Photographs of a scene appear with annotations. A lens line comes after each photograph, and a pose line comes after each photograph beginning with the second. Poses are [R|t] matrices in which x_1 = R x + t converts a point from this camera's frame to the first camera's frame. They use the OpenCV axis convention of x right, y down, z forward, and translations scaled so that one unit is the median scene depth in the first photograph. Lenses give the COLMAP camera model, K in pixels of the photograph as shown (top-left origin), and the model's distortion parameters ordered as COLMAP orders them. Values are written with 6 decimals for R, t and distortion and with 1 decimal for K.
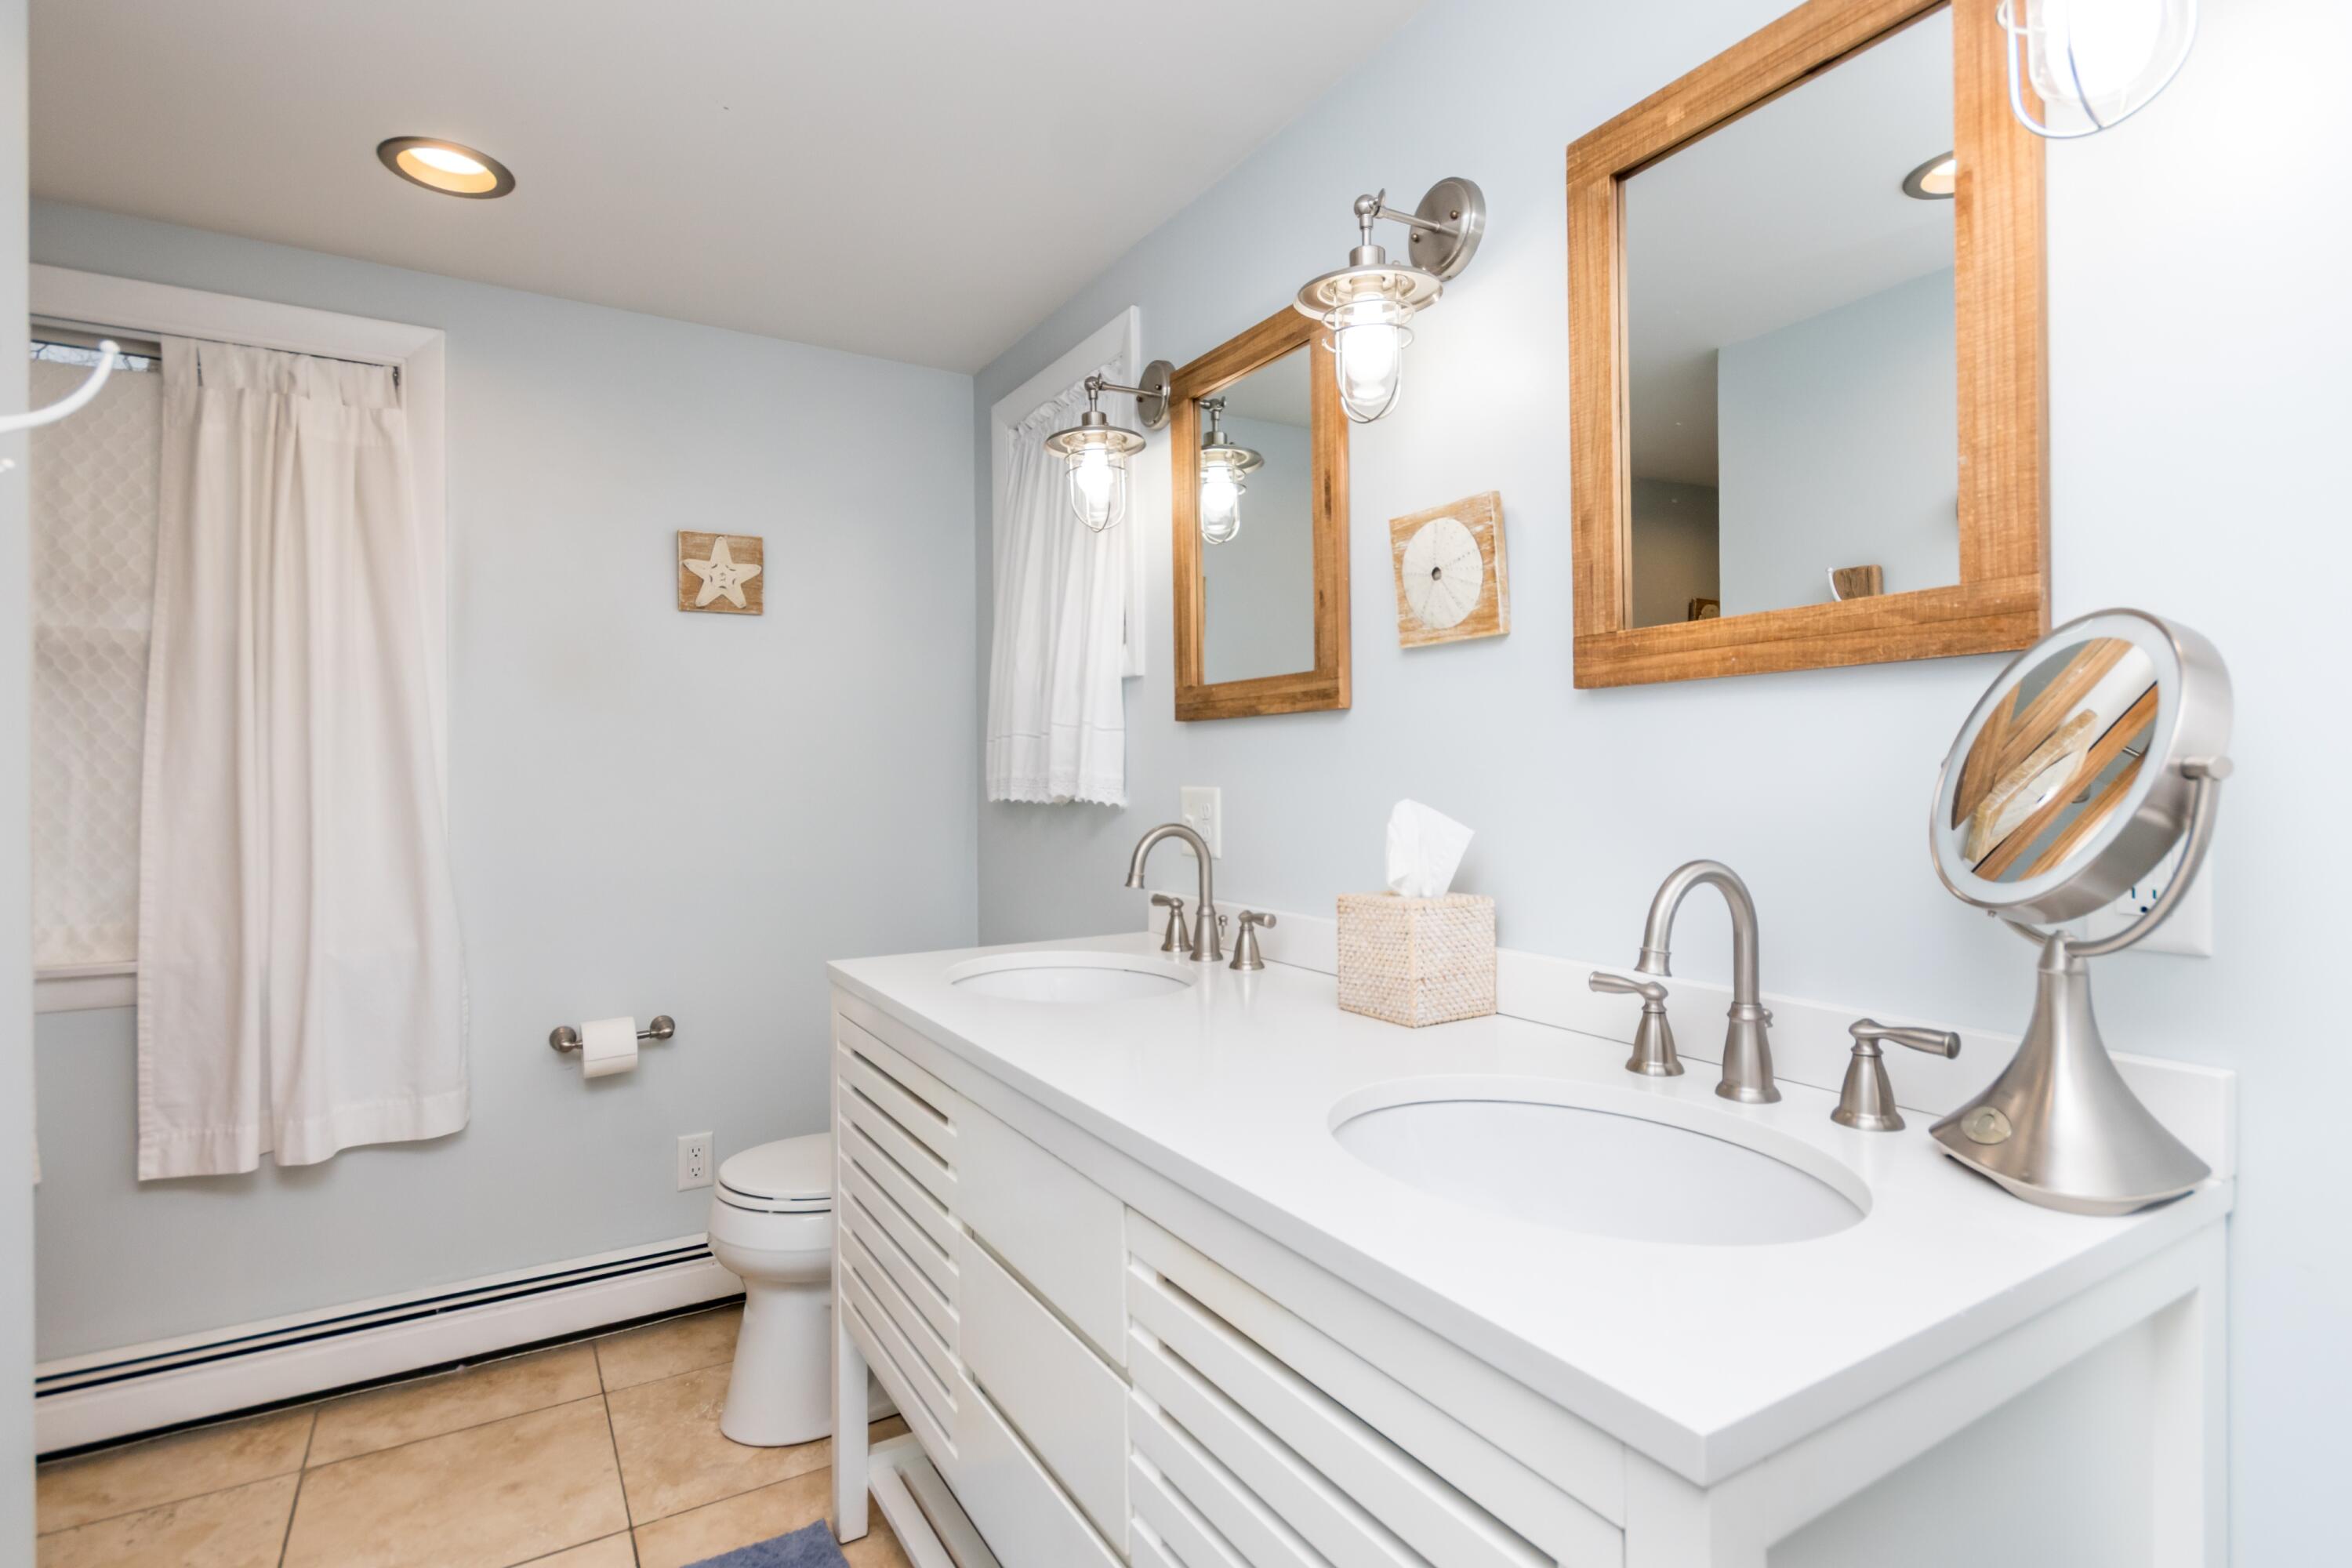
lens RADIAL K [[1082.1, 0, 1184.1], [0, 1082.1, 785.7], [0, 0, 1]] dist [0.001276, 0.000151]
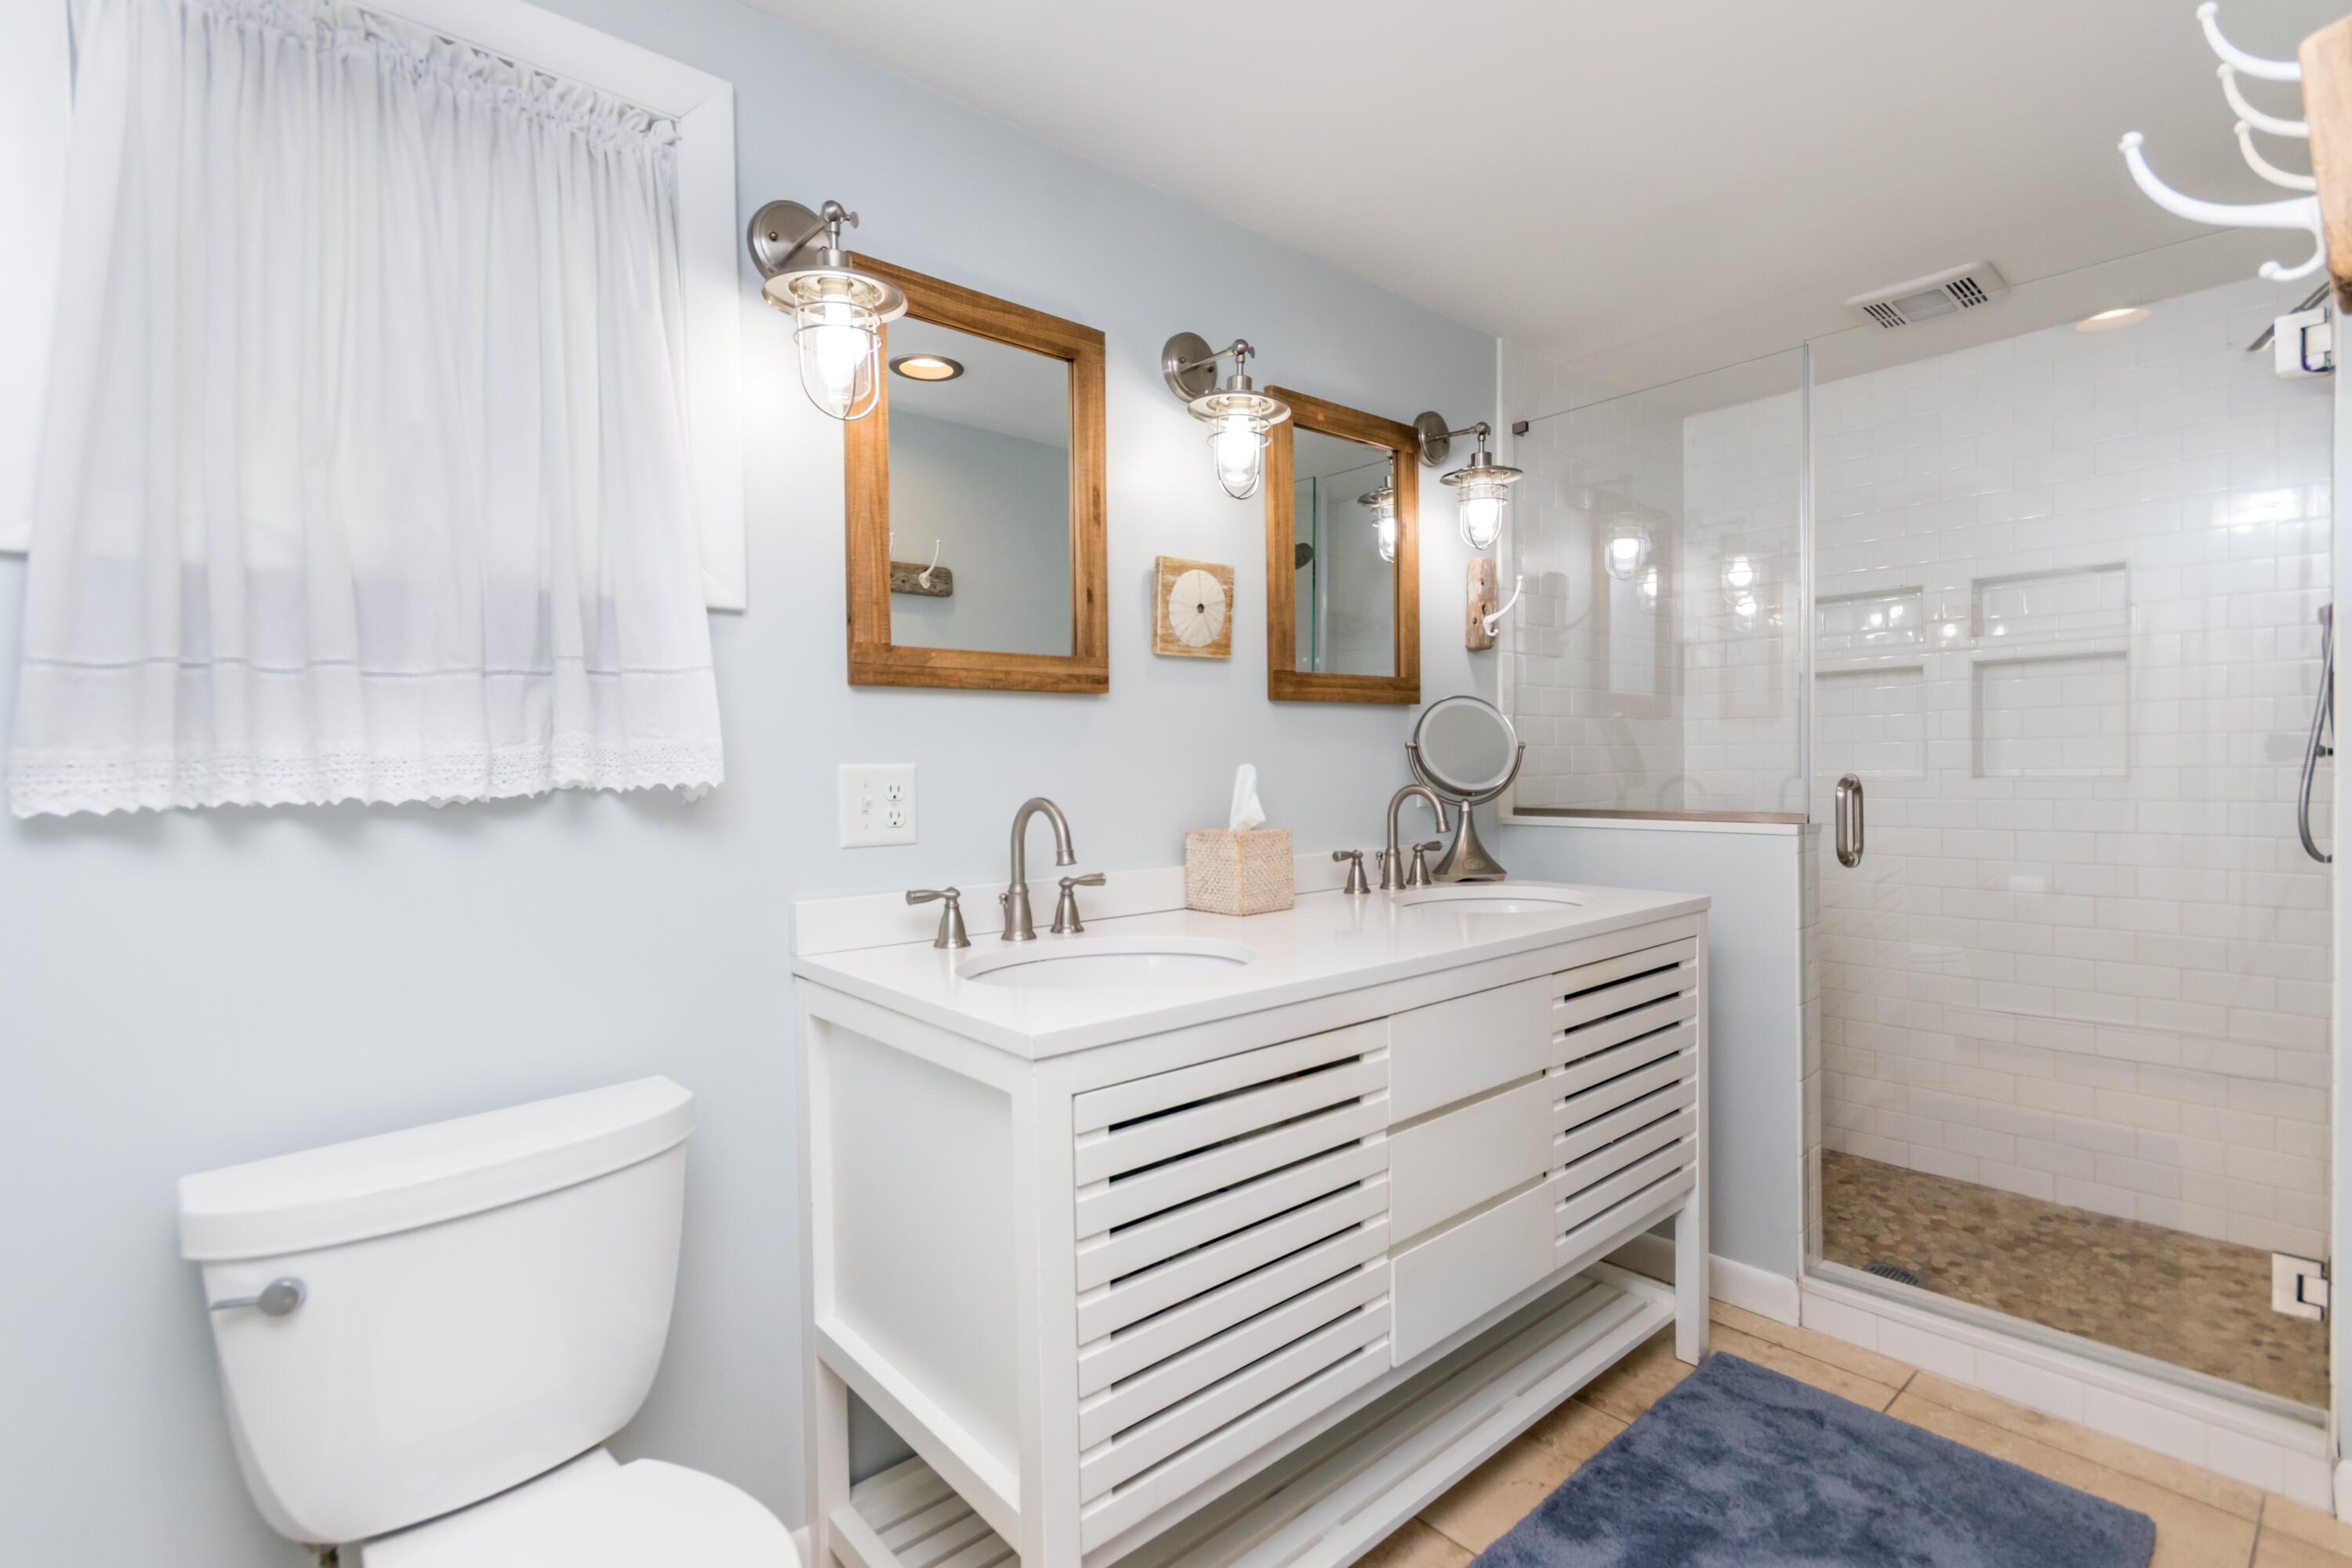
lens RADIAL K [[1082.1, 0, 1184.1], [0, 1082.1, 785.7], [0, 0, 1]] dist [0.001276, 0.000151]
pose [[-0.128490, -0.015470, 0.991590, -1.131392], [0.021433, 0.999601, 0.018372, 0.011096], [-0.991479, 0.023613, -0.128107, 1.154521]]
